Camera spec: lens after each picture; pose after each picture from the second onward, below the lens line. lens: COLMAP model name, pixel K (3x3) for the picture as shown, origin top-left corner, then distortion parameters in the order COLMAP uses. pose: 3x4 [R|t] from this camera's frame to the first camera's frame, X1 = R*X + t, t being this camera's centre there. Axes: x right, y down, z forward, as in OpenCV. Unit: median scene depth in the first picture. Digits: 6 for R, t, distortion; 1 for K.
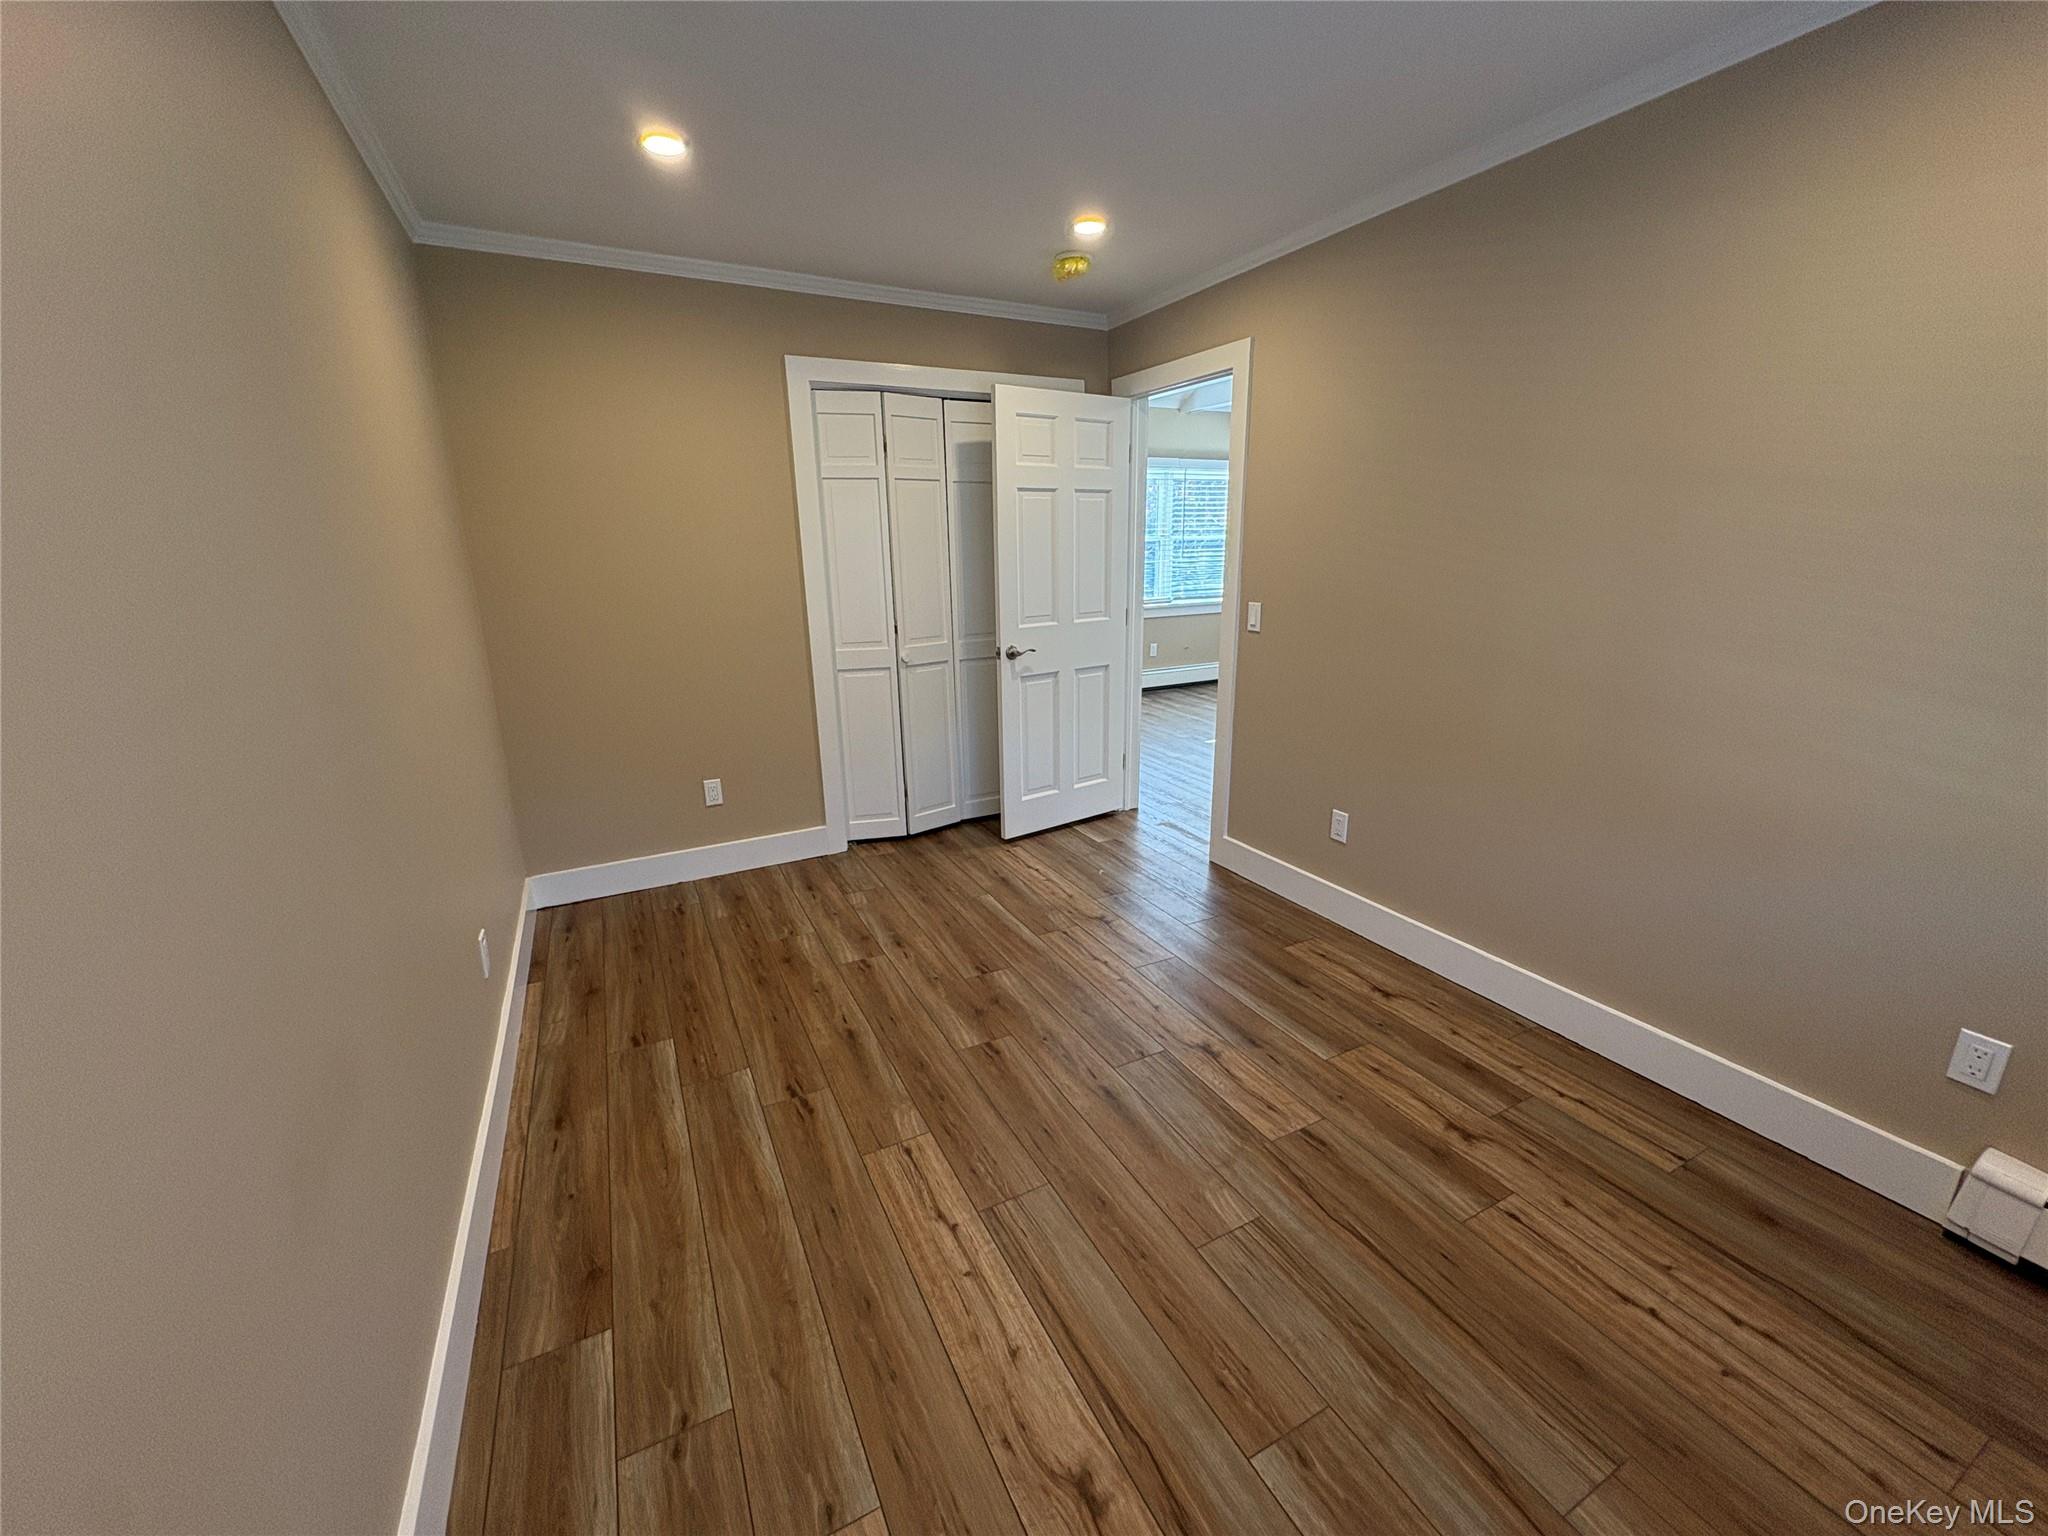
lens RADIAL K [[815.4, 0, 1027.7], [0, 815.4, 768.5], [0, 0, 1]] dist [-0.000923, -0.000290]
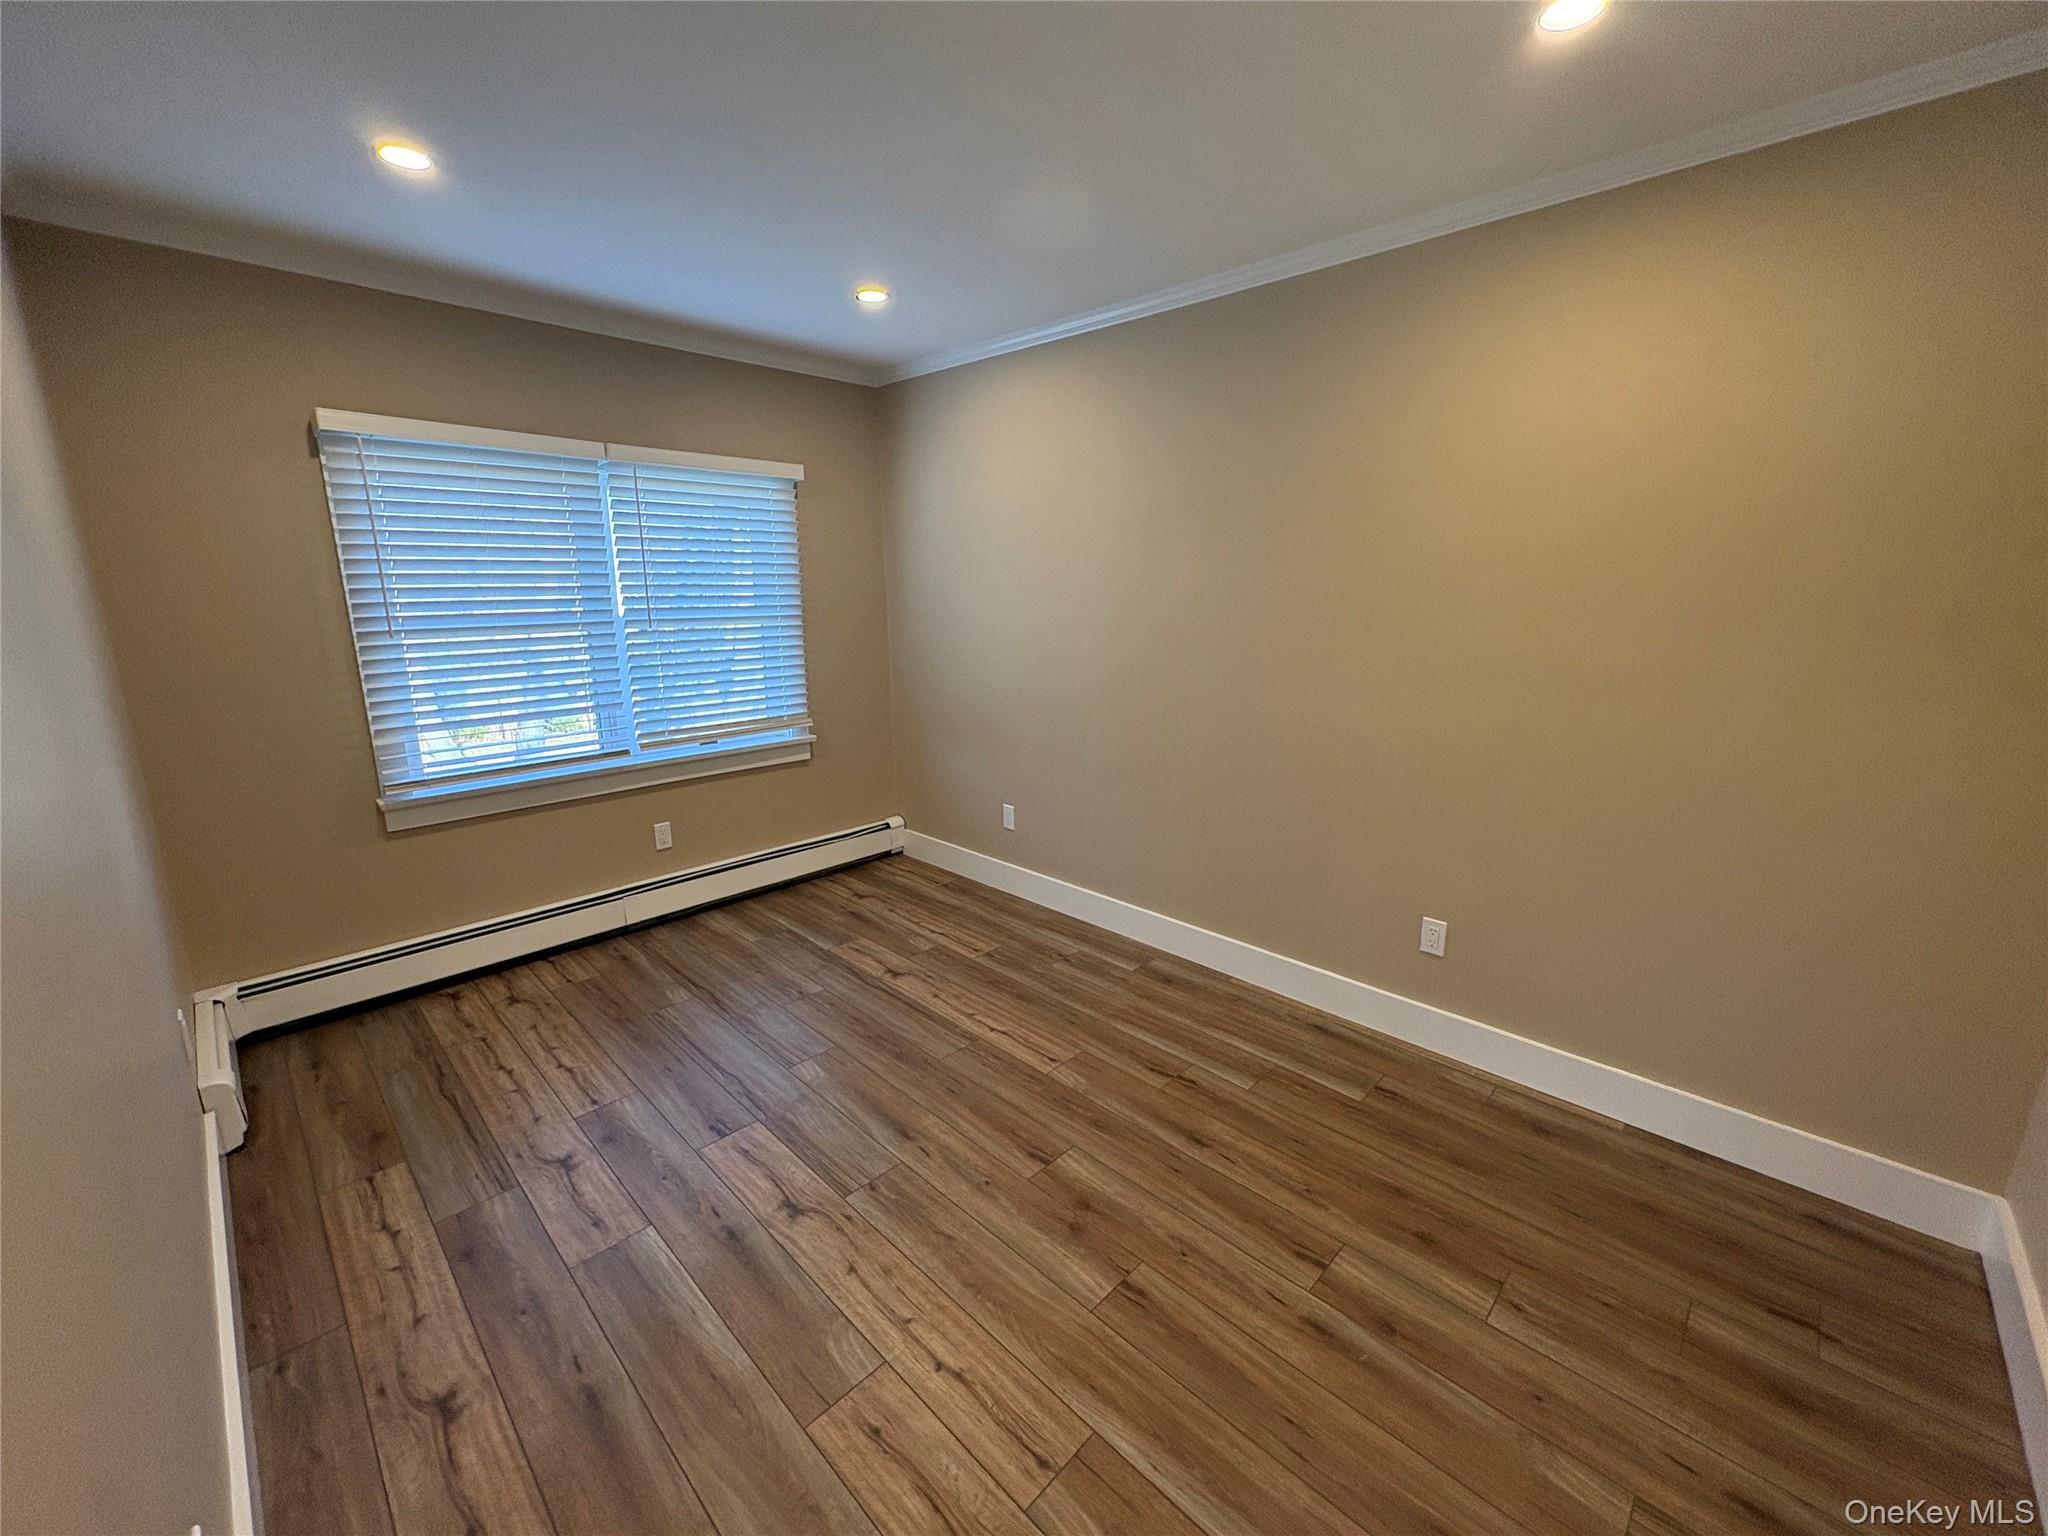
lens RADIAL K [[815.4, 0, 1028.0], [0, 815.4, 767.5], [0, 0, 1]] dist [-0.000923, -0.000290]
pose [[-0.948946, 0.088481, -0.302776, 0.212682], [-0.068431, 0.879251, 0.471418, -0.482150], [0.307928, 0.468069, -0.828307, 1.613461]]
